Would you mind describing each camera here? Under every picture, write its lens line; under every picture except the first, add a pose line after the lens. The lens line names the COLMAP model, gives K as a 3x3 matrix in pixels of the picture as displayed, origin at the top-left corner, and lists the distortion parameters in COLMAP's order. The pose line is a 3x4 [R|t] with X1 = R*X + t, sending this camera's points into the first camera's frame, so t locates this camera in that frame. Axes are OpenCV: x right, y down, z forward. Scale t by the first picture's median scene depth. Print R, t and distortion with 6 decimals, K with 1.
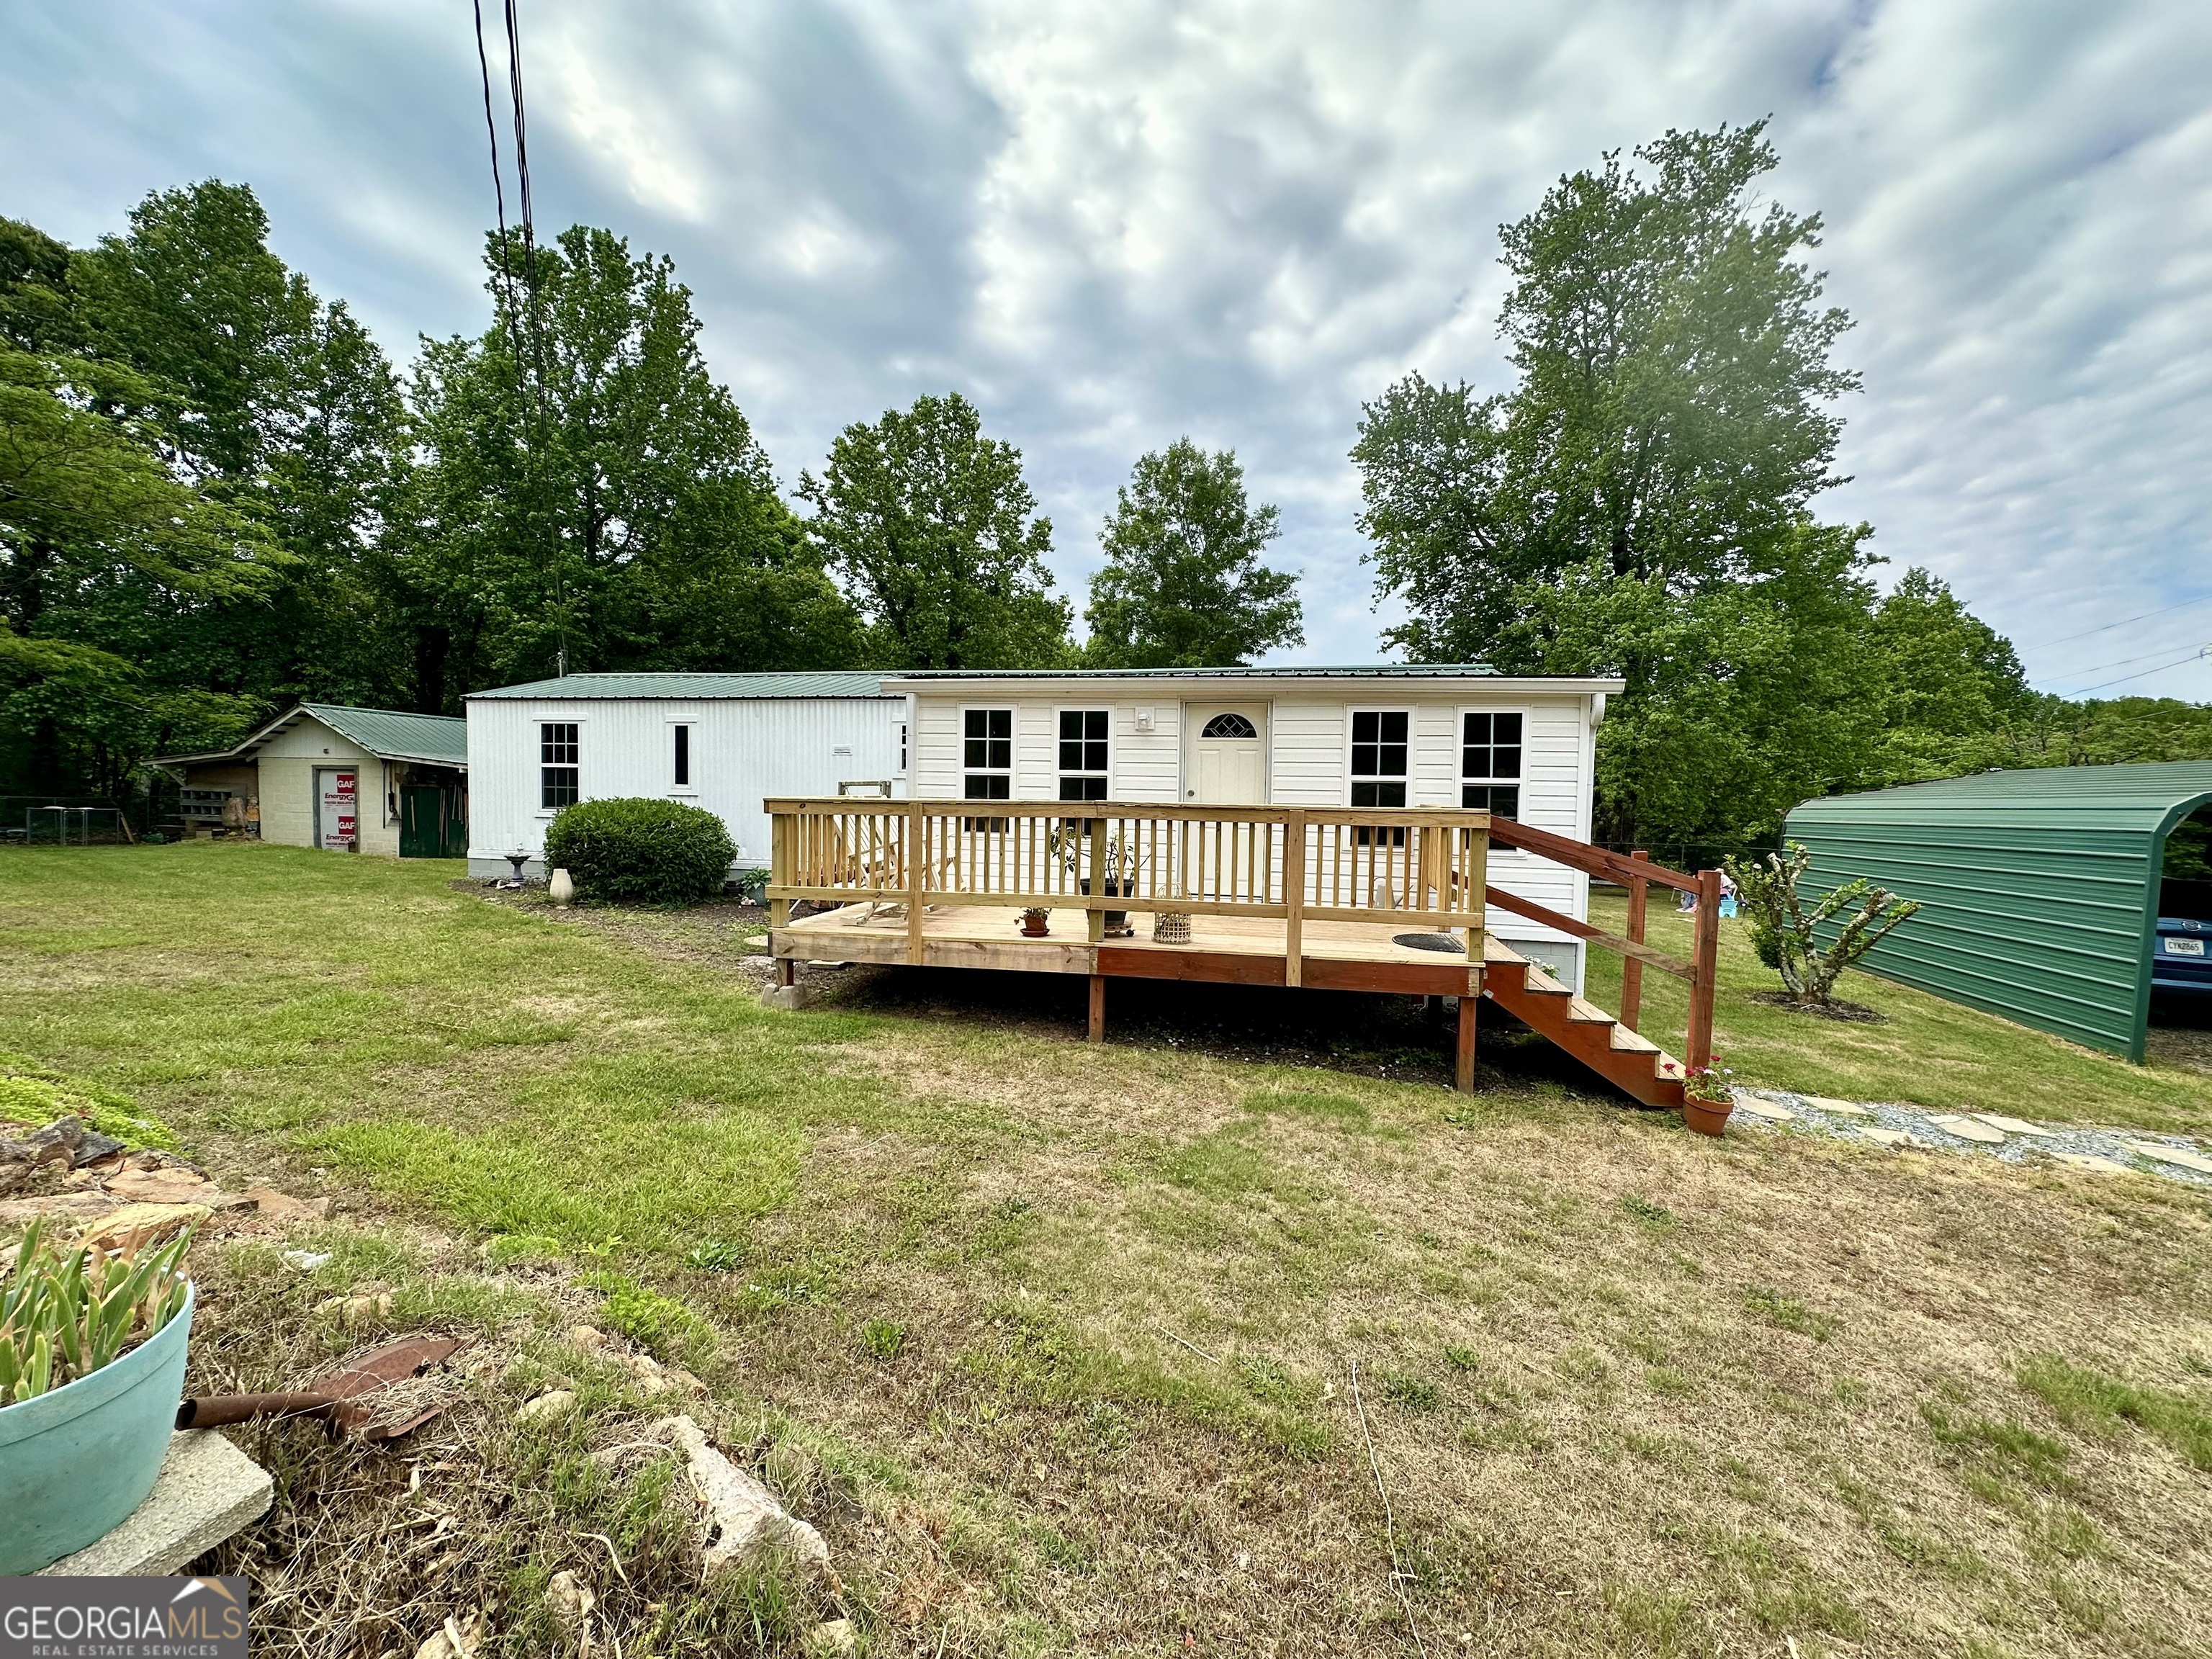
lens RADIAL K [[880.0, 0, 1102.8], [0, 880.0, 827.6], [0, 0, 1]] dist [-0.001536, 0.000607]
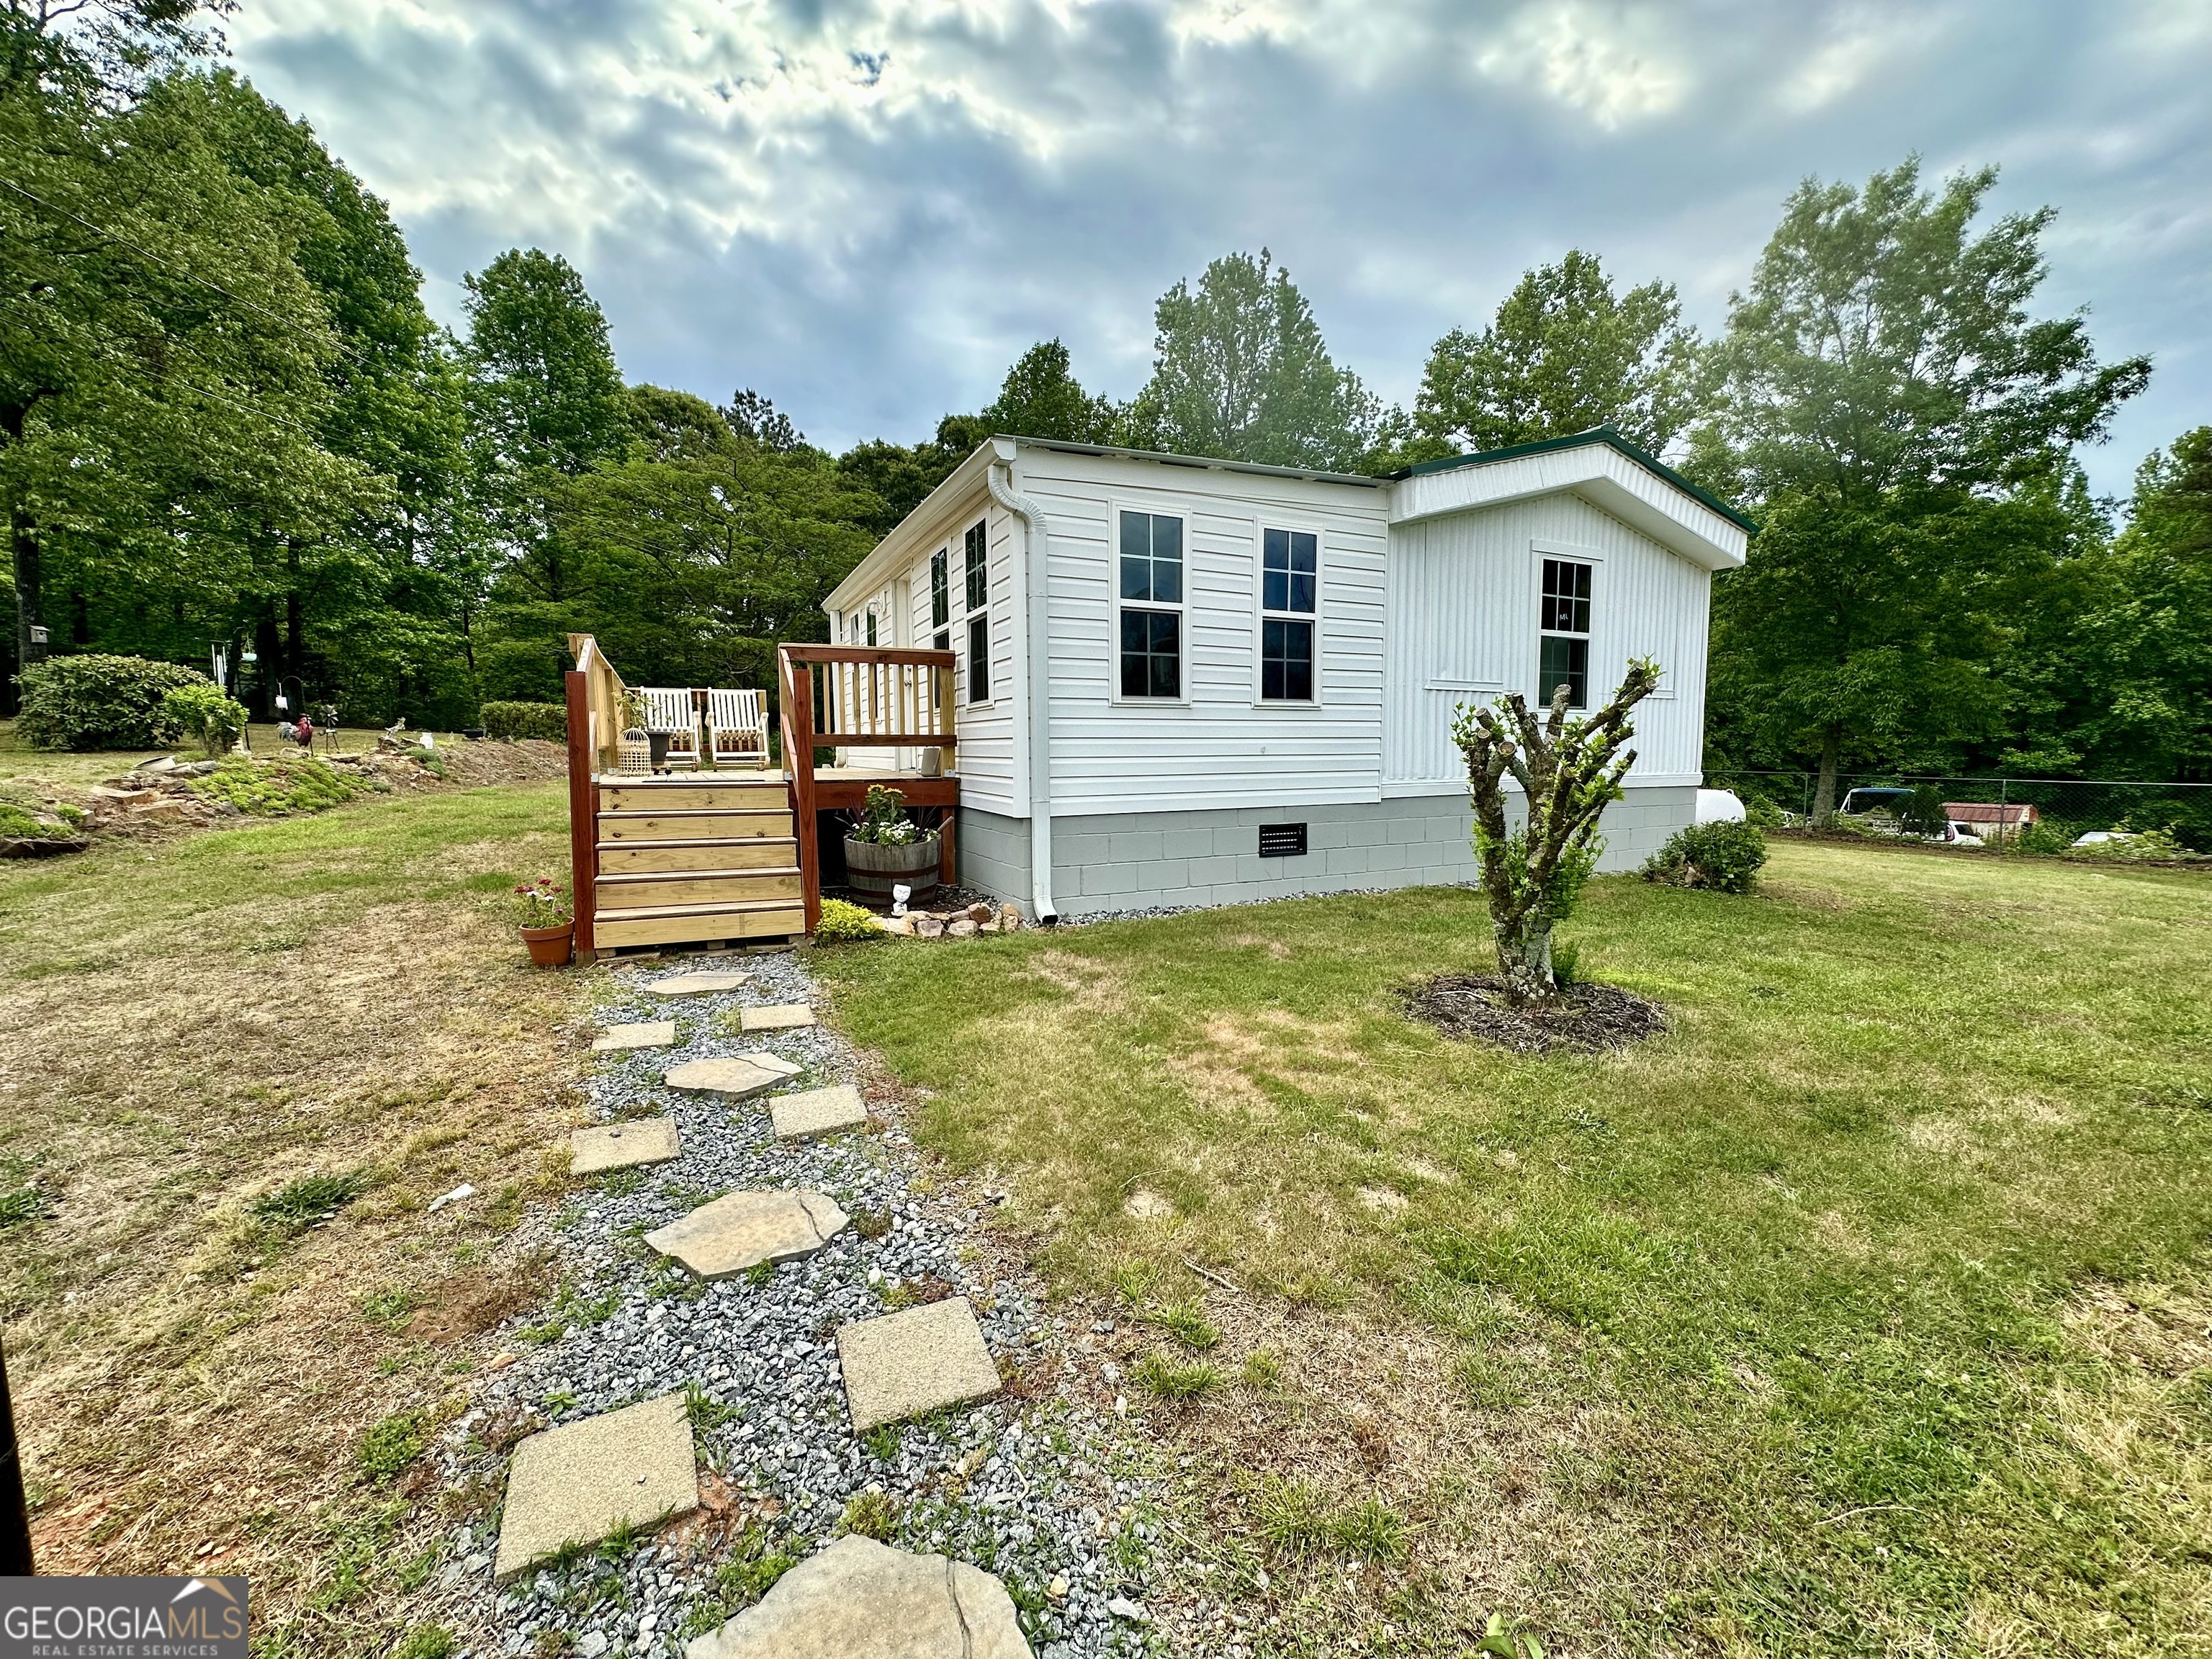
lens RADIAL K [[878.1, 0, 1102.6], [0, 878.1, 827.6], [0, 0, 1]] dist [-0.003062, 0.000920]
pose [[0.605501, 0.049673, -0.794293, 0.459582], [-0.021656, 0.998709, 0.045948, 0.040993], [0.795550, -0.010621, 0.605795, 0.241544]]
